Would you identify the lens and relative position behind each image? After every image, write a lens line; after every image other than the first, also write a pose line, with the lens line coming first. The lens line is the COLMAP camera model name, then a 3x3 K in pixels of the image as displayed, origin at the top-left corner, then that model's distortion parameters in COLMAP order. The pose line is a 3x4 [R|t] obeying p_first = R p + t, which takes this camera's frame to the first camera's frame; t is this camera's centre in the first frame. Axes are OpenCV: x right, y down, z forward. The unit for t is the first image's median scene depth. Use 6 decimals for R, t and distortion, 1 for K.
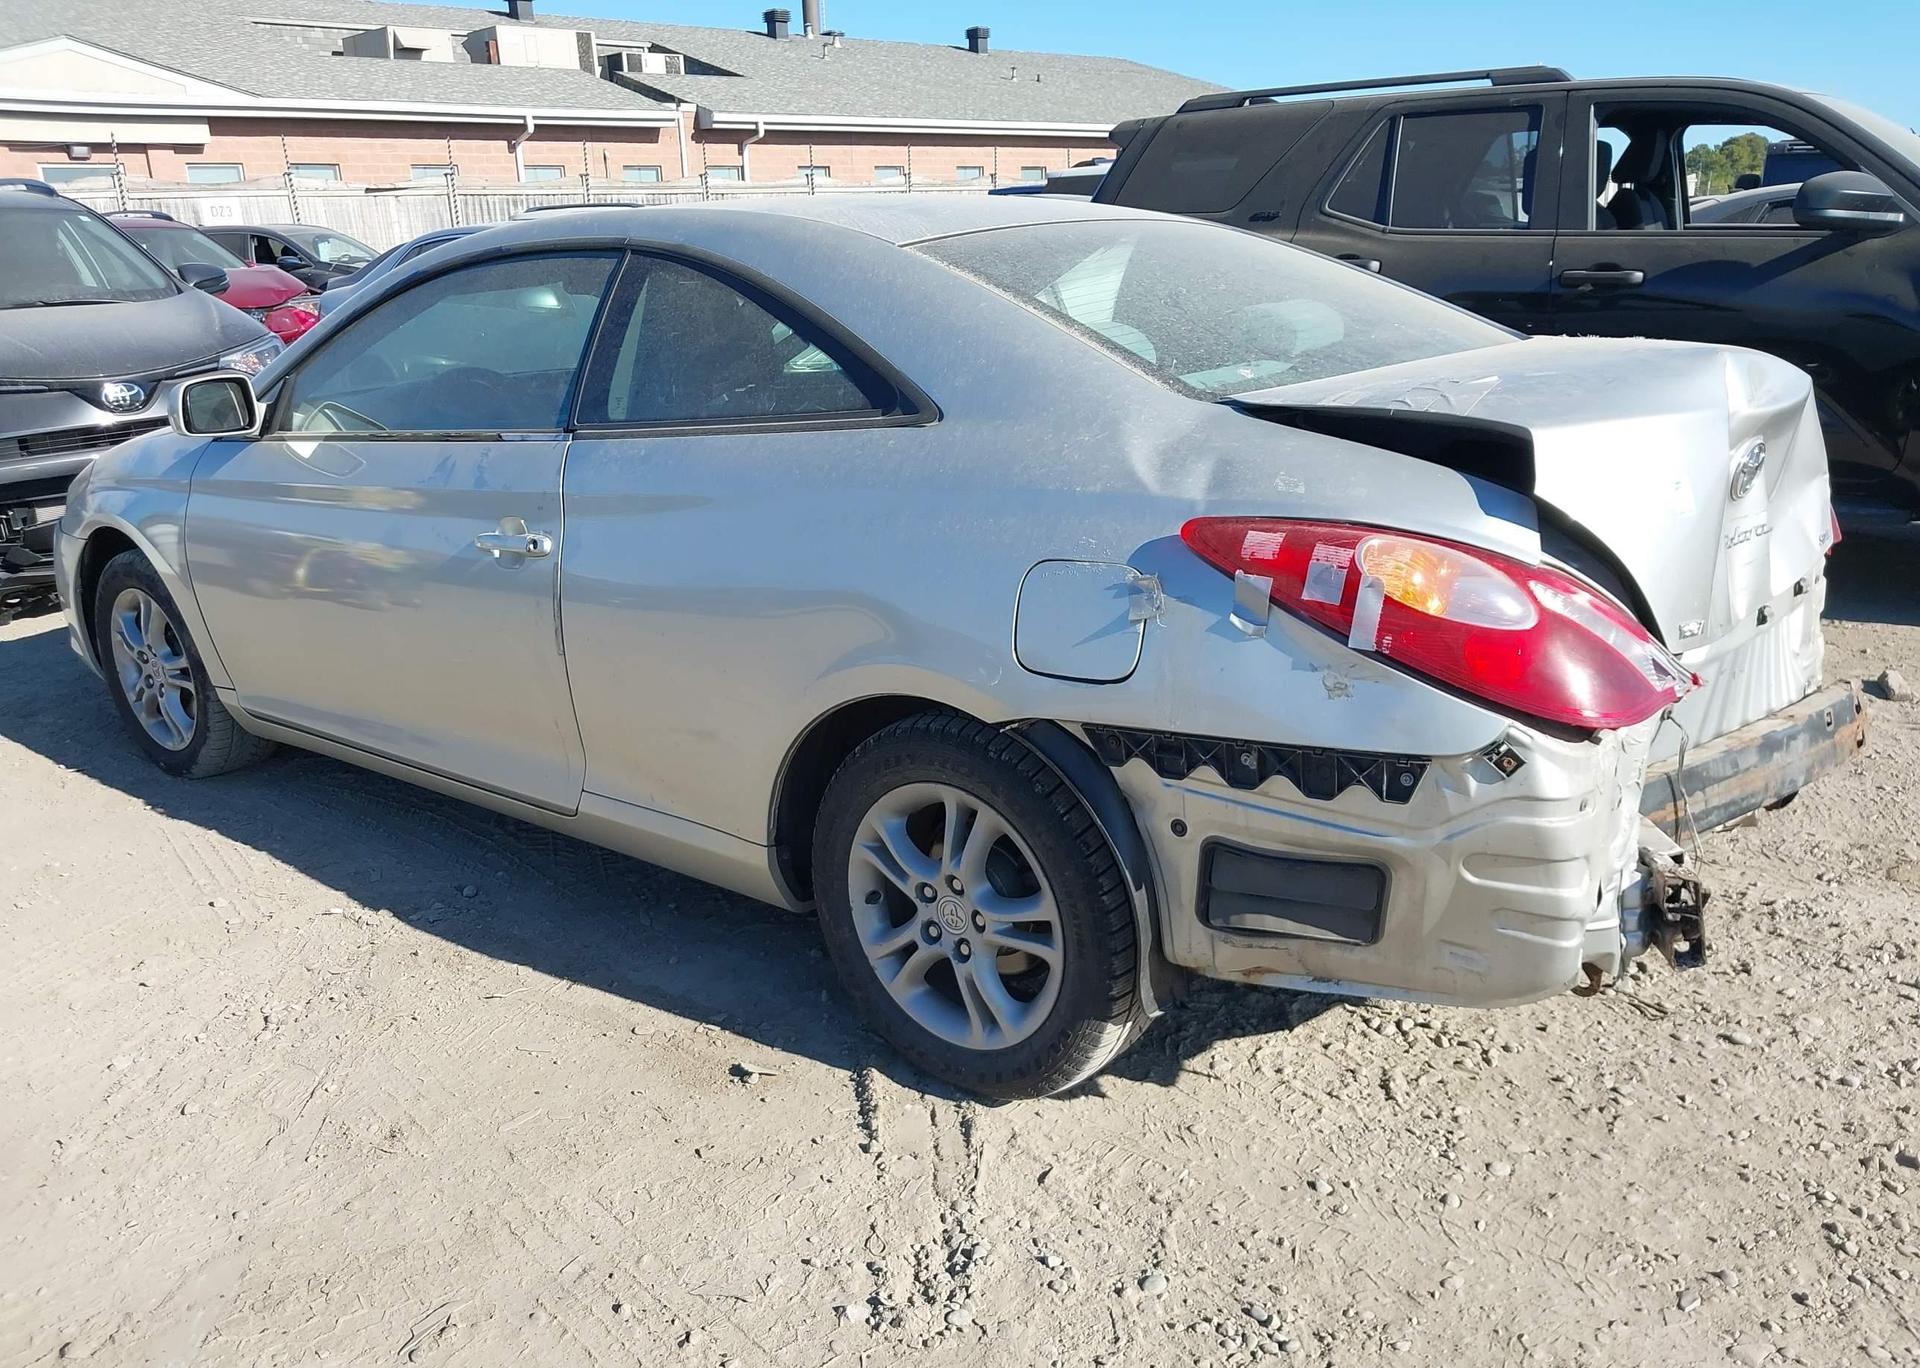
lens RADIAL K [[1483.8, 0, 936.9], [0, 1483.8, 698.5], [0, 0, 1]] dist [0.020546, -0.016616]
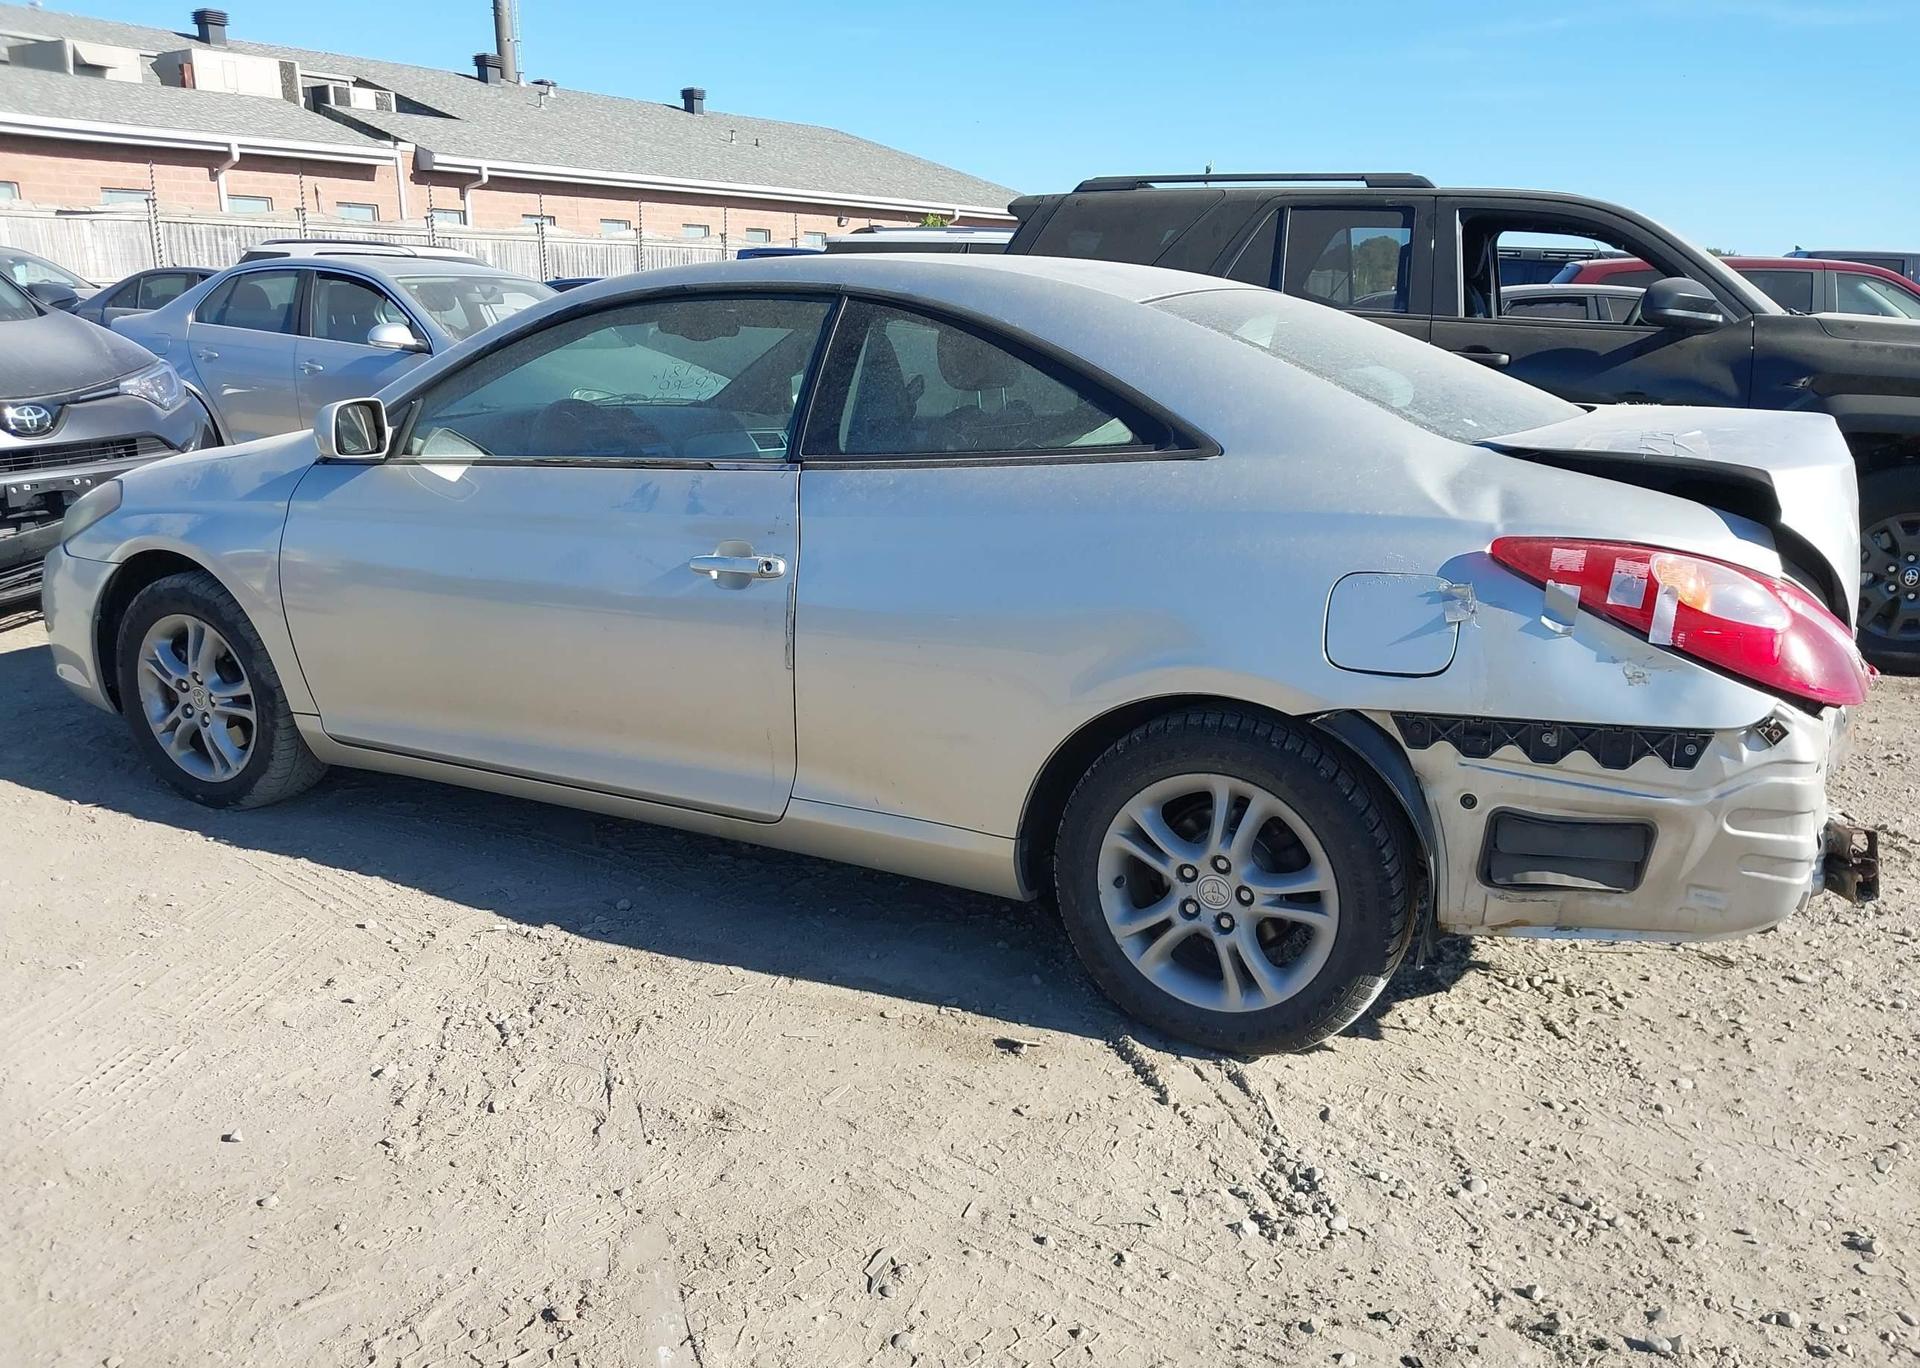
lens RADIAL K [[1483.8, 0, 950.4], [0, 1483.8, 691.0], [0, 0, 1]] dist [0.020546, -0.016616]
pose [[0.980598, -0.003585, 0.195997, -0.383591], [0.012063, 0.999041, -0.042080, 0.036406], [-0.195658, 0.043628, 0.979701, -0.069427]]
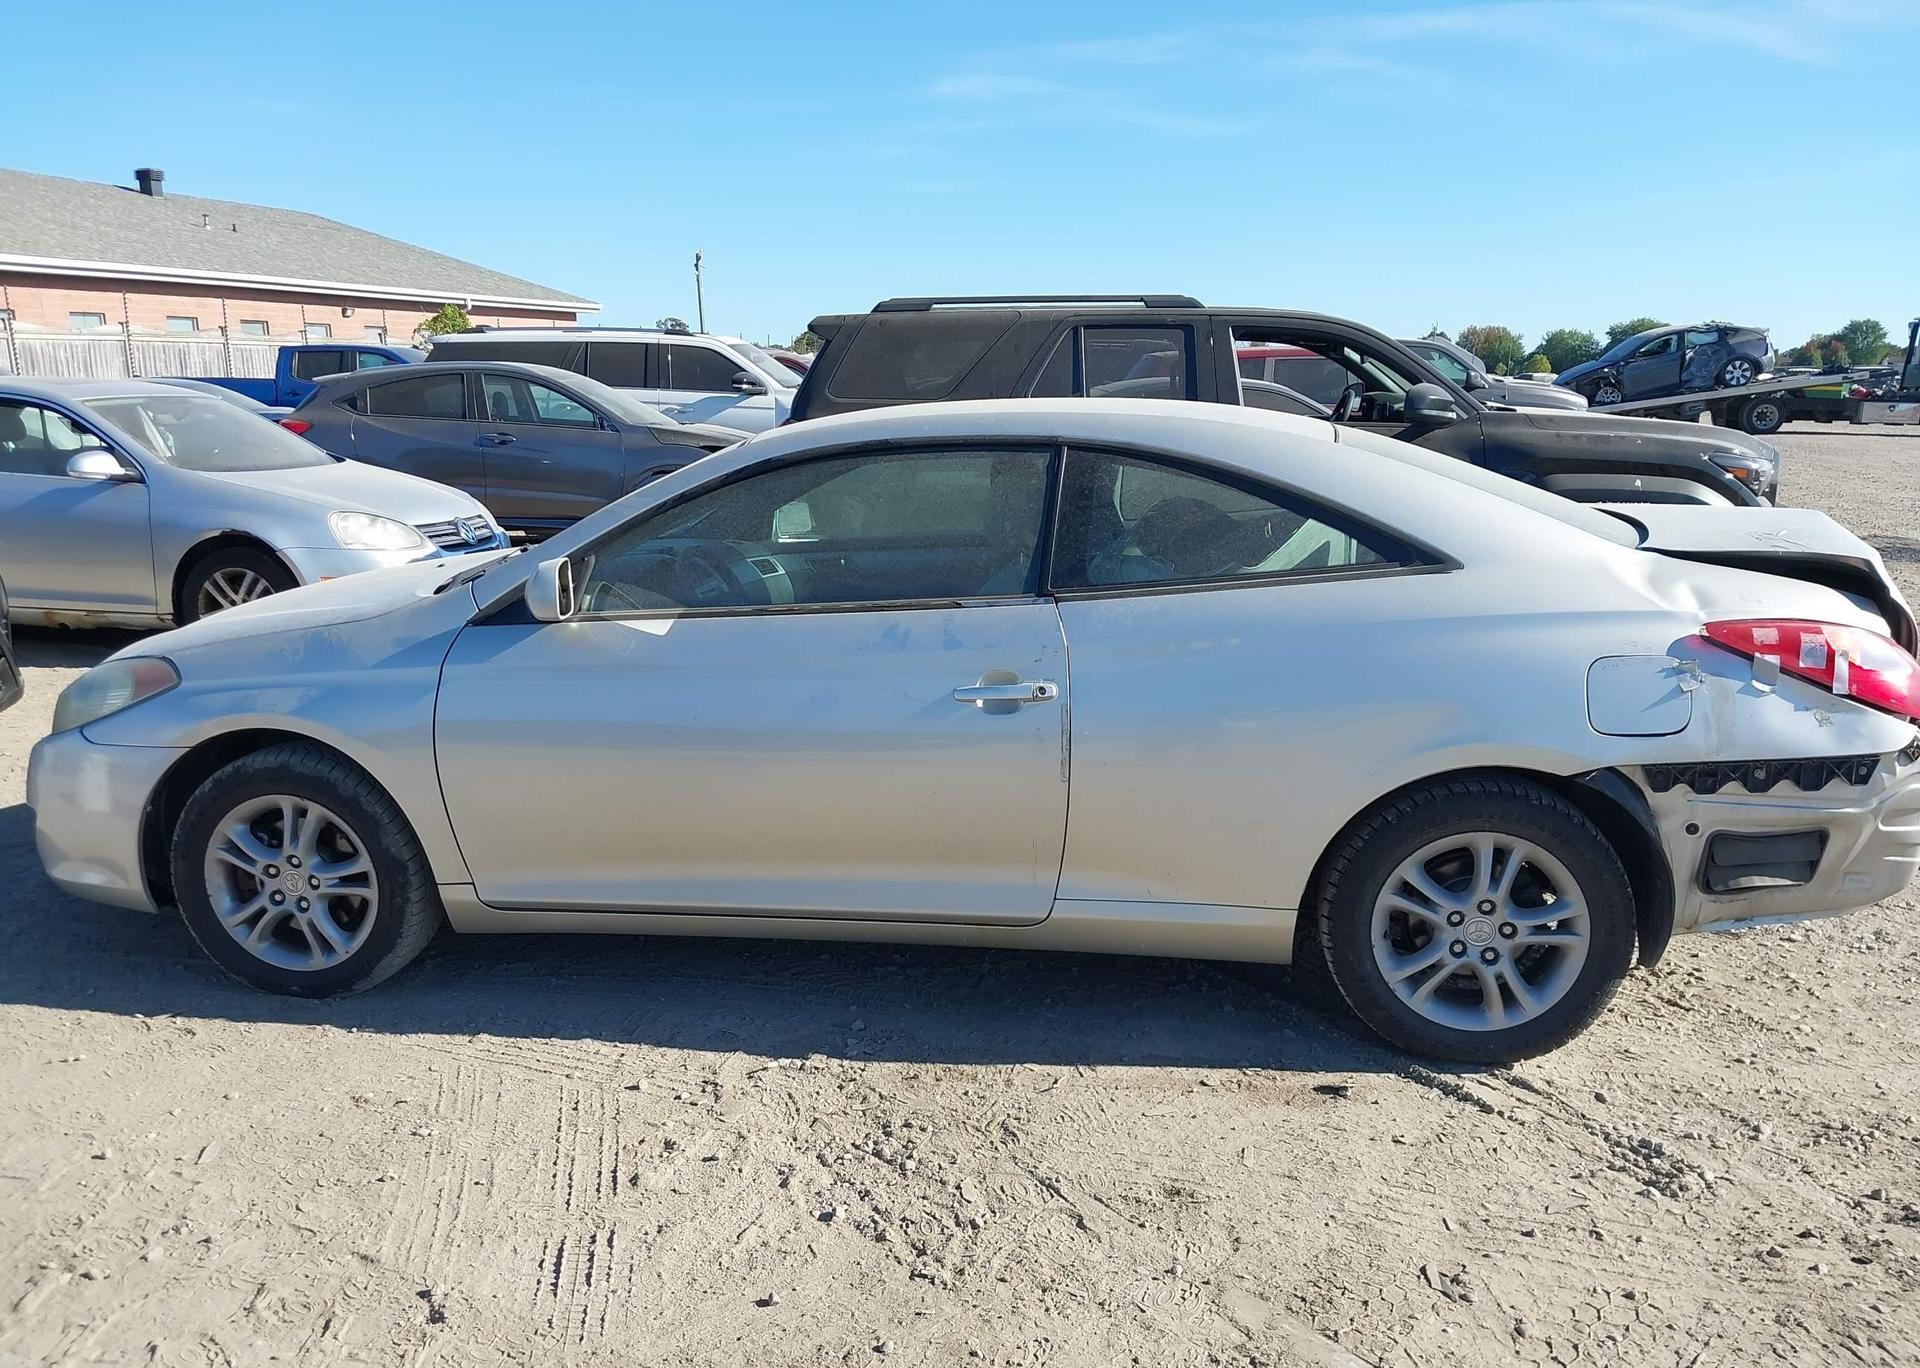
lens RADIAL K [[1483.8, 0, 953.1], [0, 1483.8, 676.4], [0, 0, 1]] dist [0.020546, -0.016616]
pose [[0.870811, -0.071349, 0.486413, -0.986766], [0.126869, 0.988513, -0.082130, -0.029749], [-0.474966, 0.133231, 0.869860, 0.016616]]
